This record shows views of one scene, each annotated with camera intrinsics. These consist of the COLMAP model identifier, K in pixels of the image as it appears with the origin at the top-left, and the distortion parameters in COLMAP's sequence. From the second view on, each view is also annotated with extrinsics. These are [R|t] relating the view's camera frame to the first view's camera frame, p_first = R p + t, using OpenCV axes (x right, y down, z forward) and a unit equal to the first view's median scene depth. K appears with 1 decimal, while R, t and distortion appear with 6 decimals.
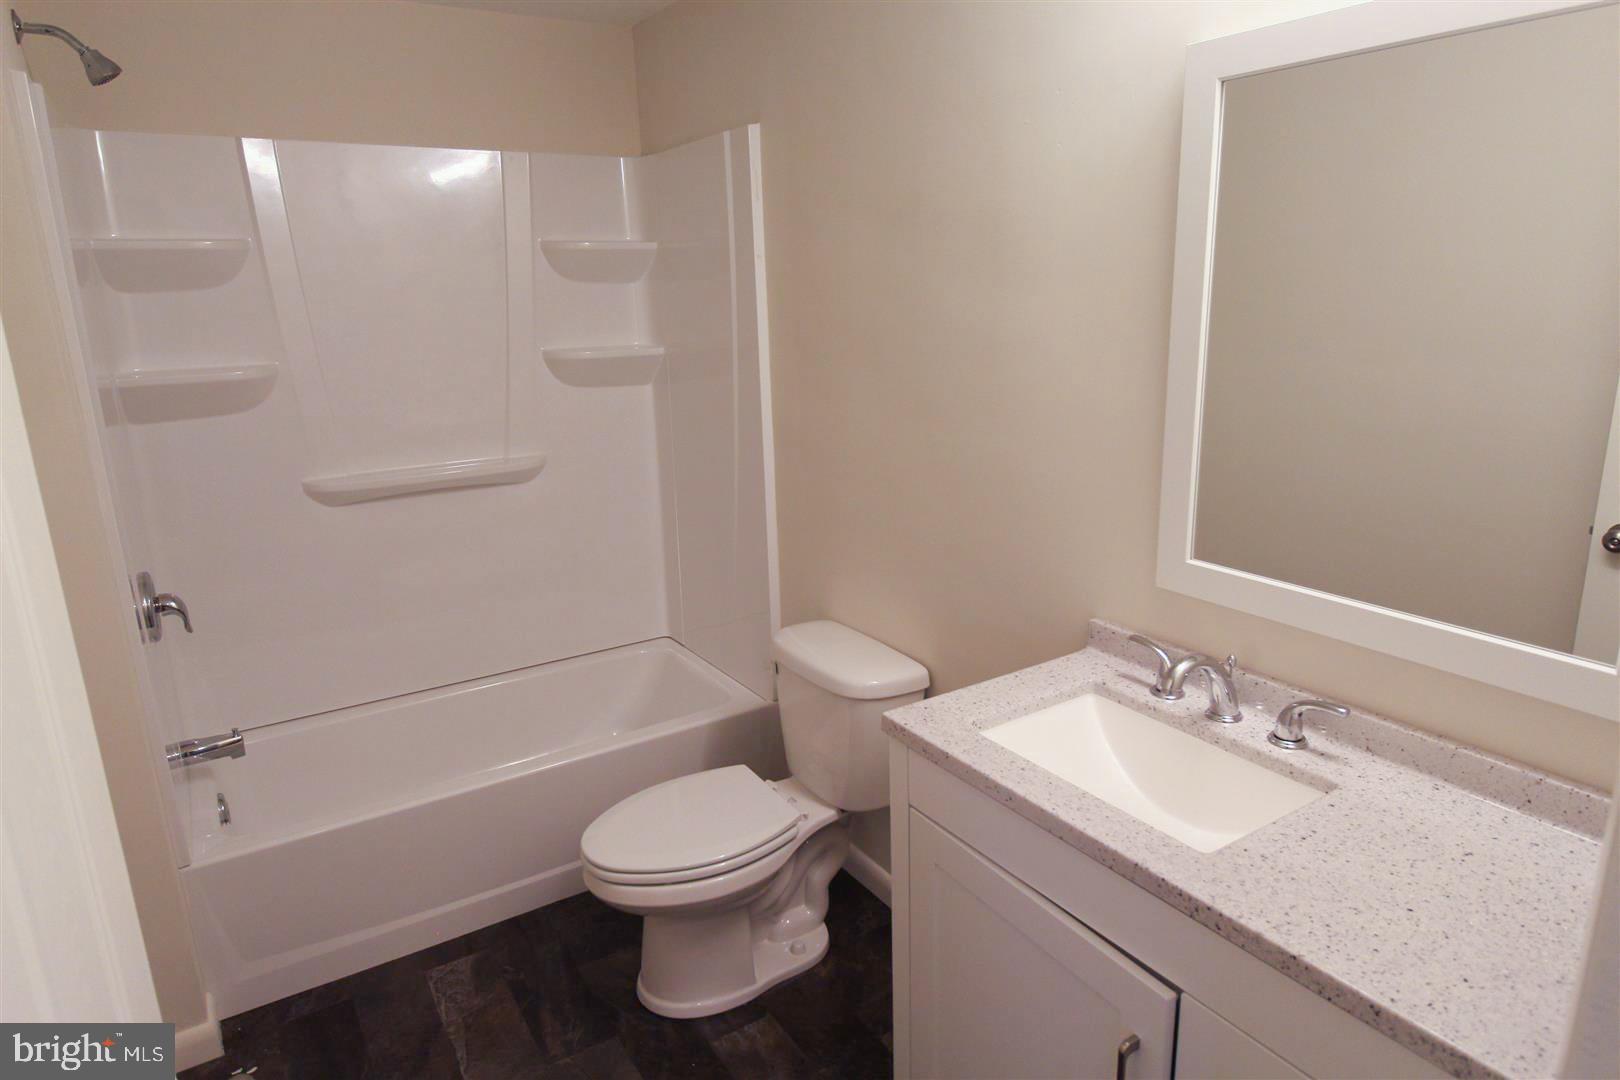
lens RADIAL K [[1006.9, 0, 808.9], [0, 1006.9, 489.8], [0, 0, 1]] dist [-0.004267, -0.003486]
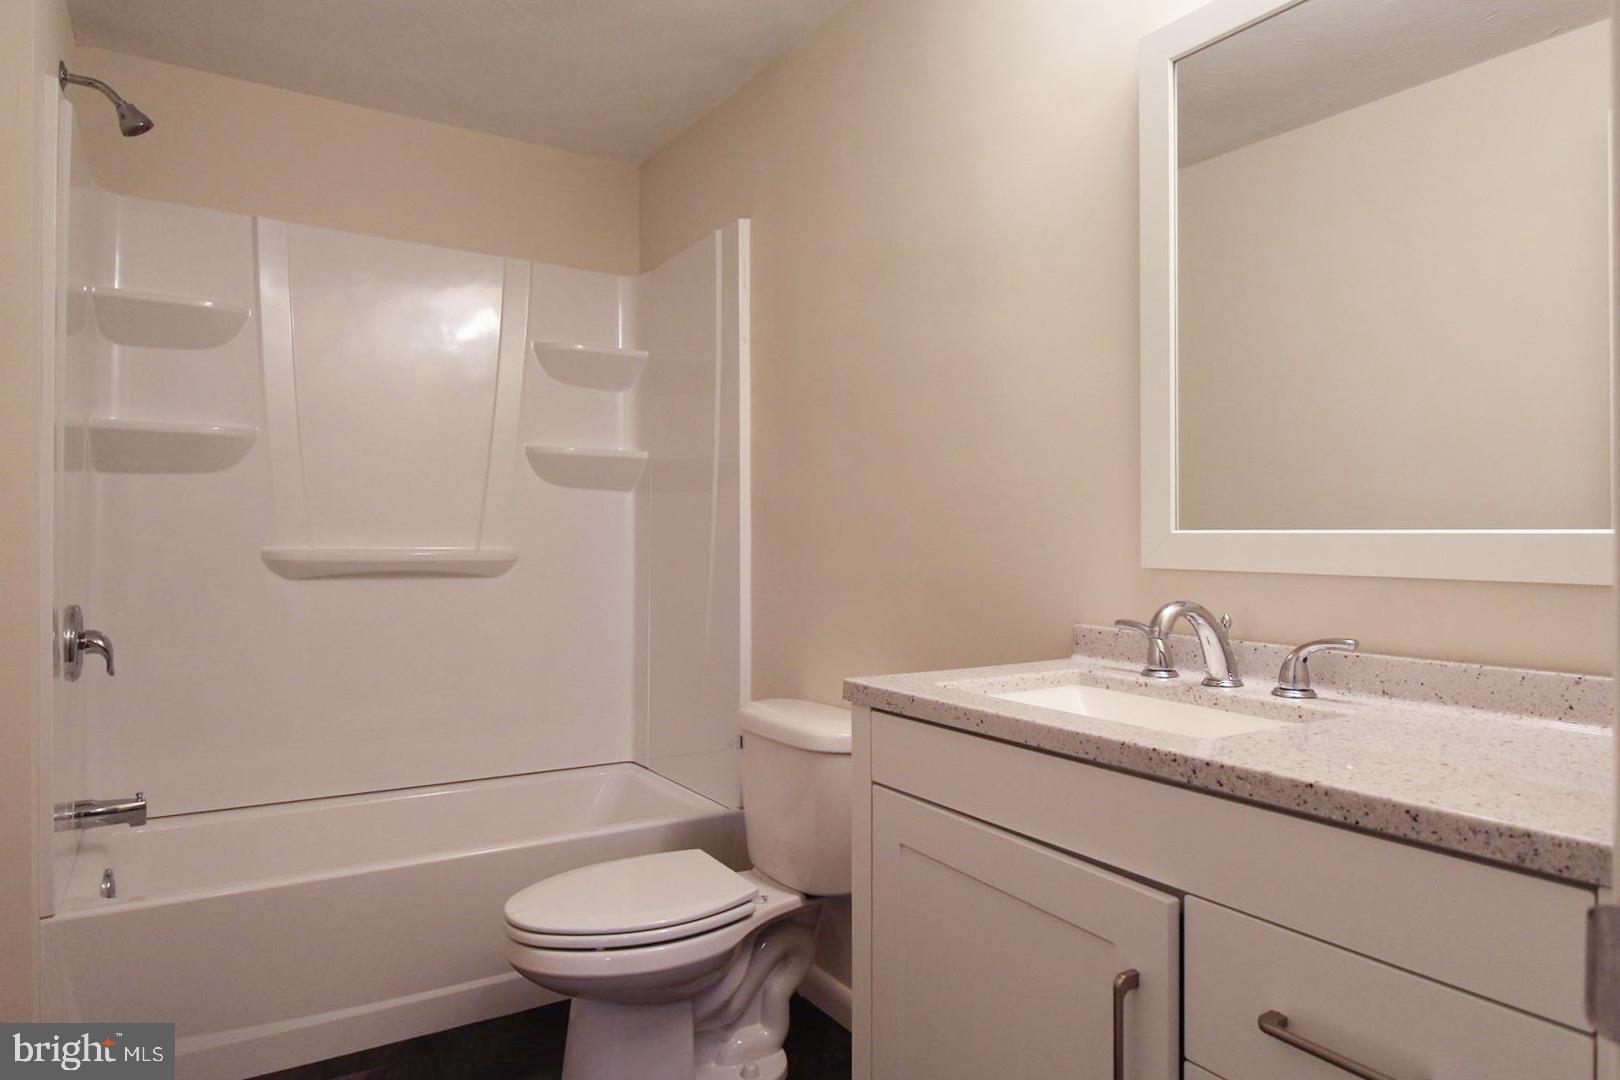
lens RADIAL K [[1006.9, 0, 813.1], [0, 1006.9, 538.6], [0, 0, 1]] dist [-0.004267, -0.003486]
pose [[0.999571, 0.028955, -0.004300, 0.033236], [-0.029097, 0.966692, -0.254282, 0.239928], [-0.003206, 0.254298, 0.967121, 0.069301]]
